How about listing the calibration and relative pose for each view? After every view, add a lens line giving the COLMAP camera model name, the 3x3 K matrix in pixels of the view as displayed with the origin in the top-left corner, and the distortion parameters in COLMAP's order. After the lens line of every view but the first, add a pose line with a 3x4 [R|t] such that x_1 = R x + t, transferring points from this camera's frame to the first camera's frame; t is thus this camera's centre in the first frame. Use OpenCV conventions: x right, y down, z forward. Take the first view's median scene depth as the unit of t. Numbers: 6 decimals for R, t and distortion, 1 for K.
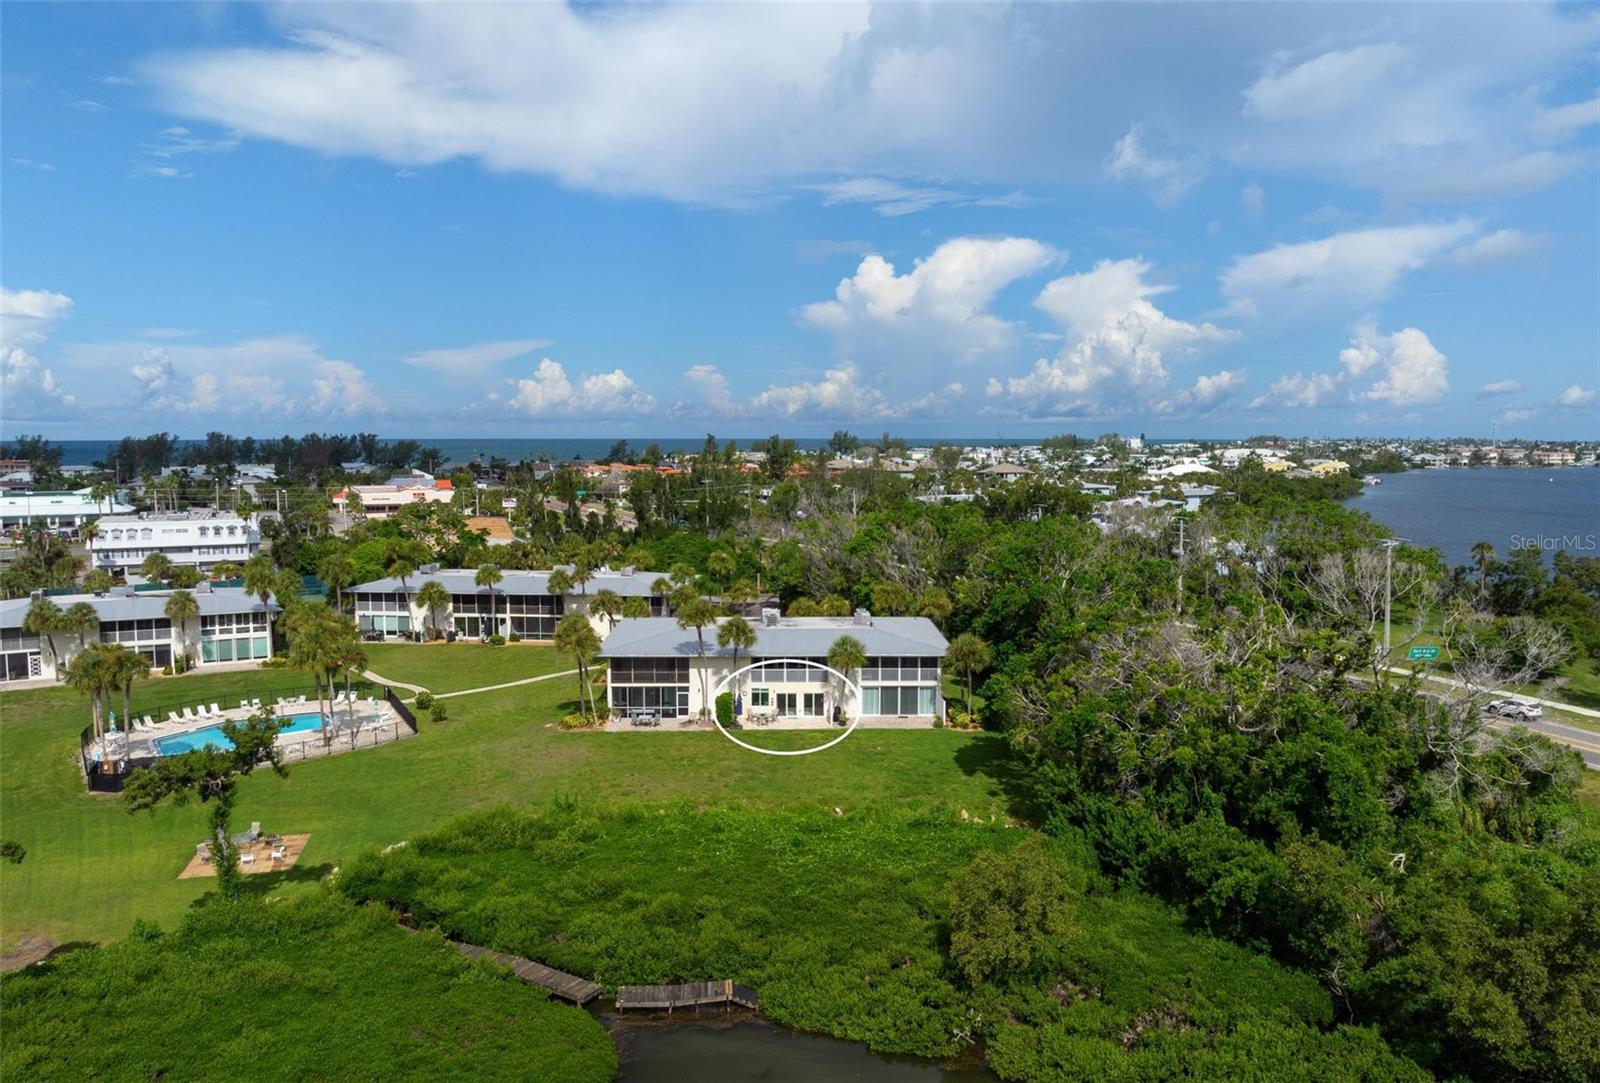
lens RADIAL K [[1165.4, 0, 800.0], [0, 1165.4, 541.5], [0, 0, 1]] dist [-0.056905, 0.002524]
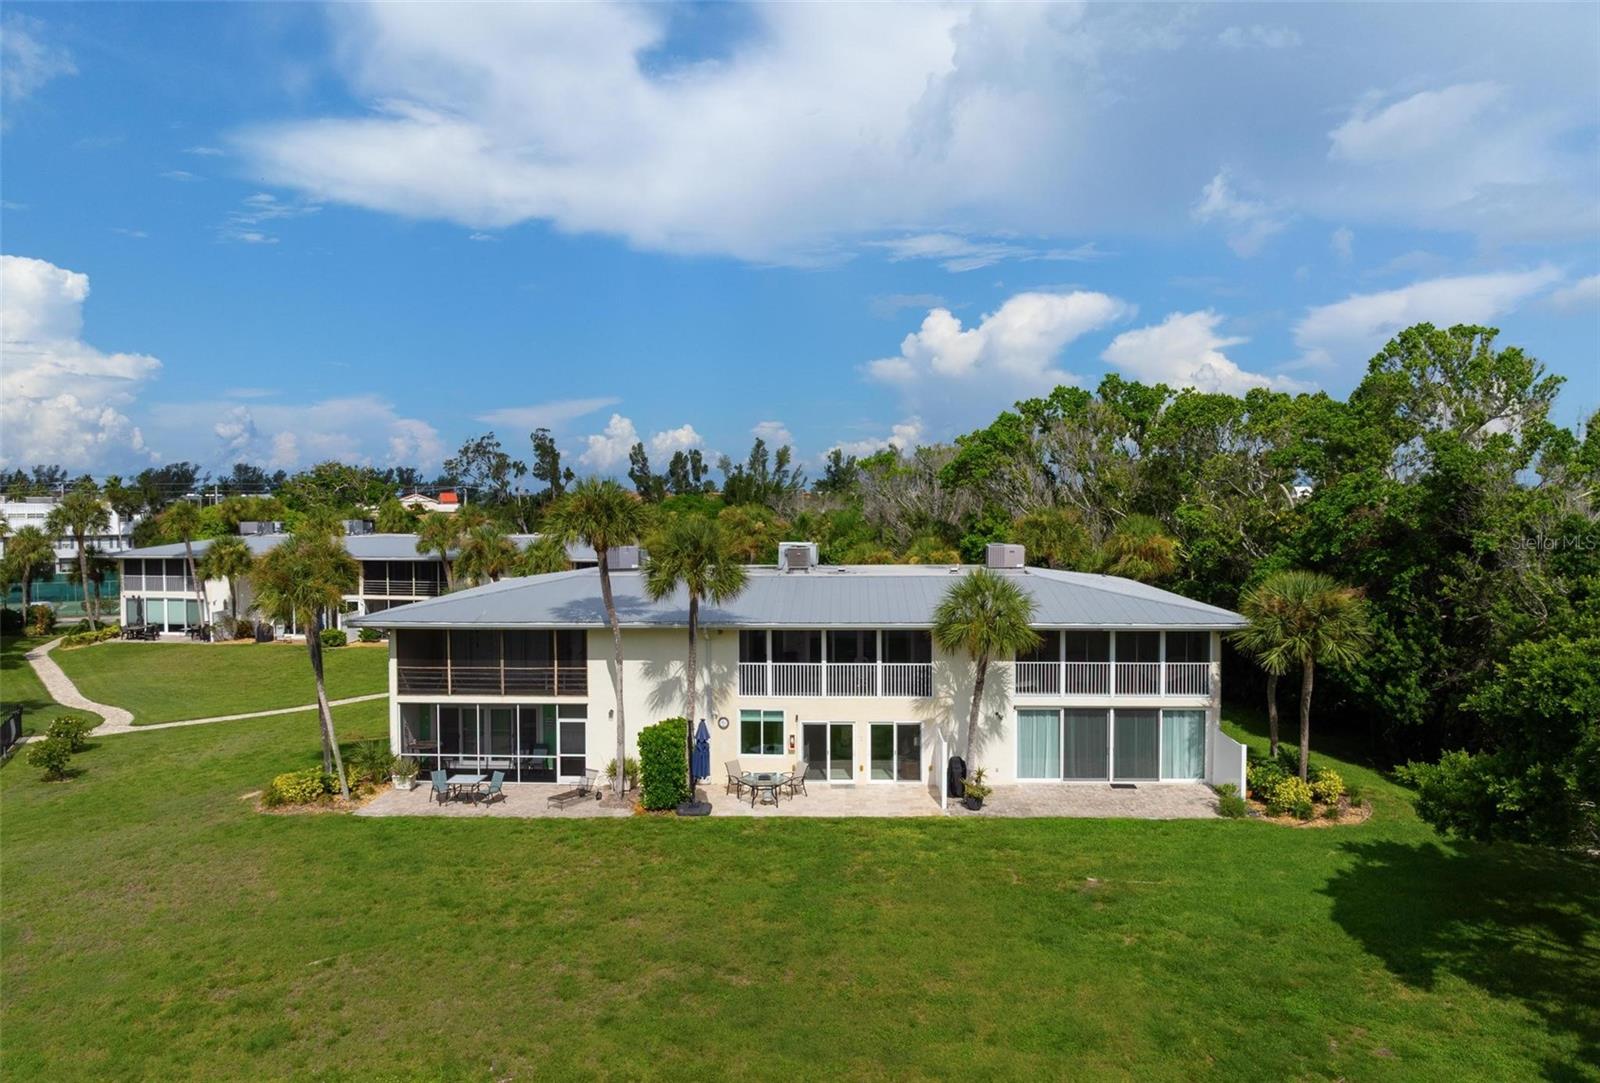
lens RADIAL K [[1165.4, 0, 800.0], [0, 1165.4, 541.5], [0, 0, 1]] dist [-0.056905, 0.002524]
pose [[0.998346, -0.000304, -0.057489, 0.001944], [-0.002502, 0.998809, -0.048725, 0.087383], [0.057435, 0.048788, 0.997156, 0.597888]]
